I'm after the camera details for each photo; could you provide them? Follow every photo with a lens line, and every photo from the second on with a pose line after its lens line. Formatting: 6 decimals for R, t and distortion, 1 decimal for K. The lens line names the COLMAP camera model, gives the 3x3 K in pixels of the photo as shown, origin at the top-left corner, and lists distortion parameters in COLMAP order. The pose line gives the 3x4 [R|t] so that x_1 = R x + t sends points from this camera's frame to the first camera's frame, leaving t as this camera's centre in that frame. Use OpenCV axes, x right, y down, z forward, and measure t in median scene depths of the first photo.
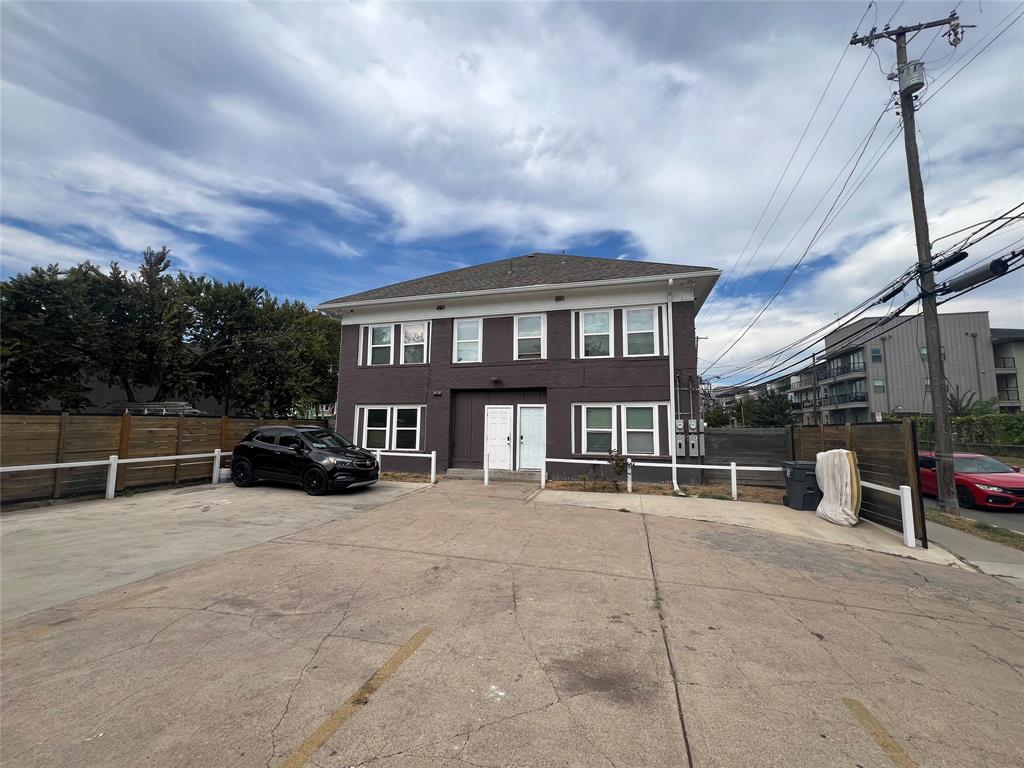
lens RADIAL K [[410.1, 0, 513.7], [0, 410.1, 384.9], [0, 0, 1]] dist [0.000416, 0.000596]
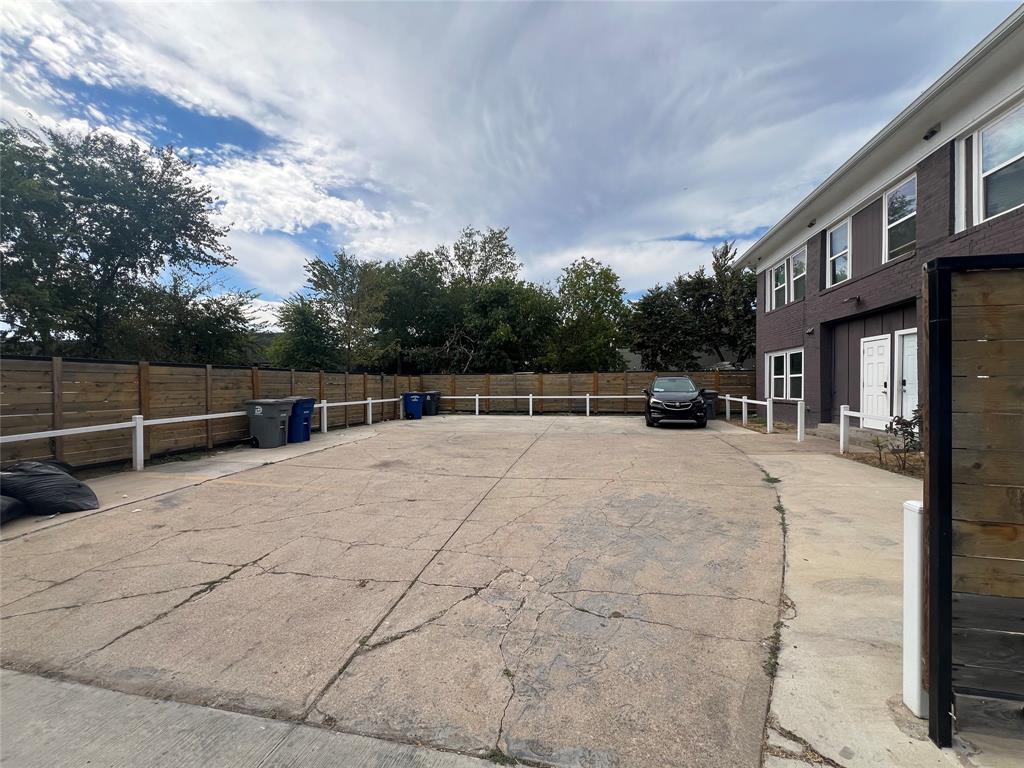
lens RADIAL K [[410.1, 0, 513.9], [0, 410.1, 384.6], [0, 0, 1]] dist [0.000416, 0.000596]
pose [[0.064090, -0.013622, -0.997851, 0.611304], [0.107056, 0.994230, -0.006697, 0.070615], [0.992185, -0.106396, 0.065179, 0.361300]]
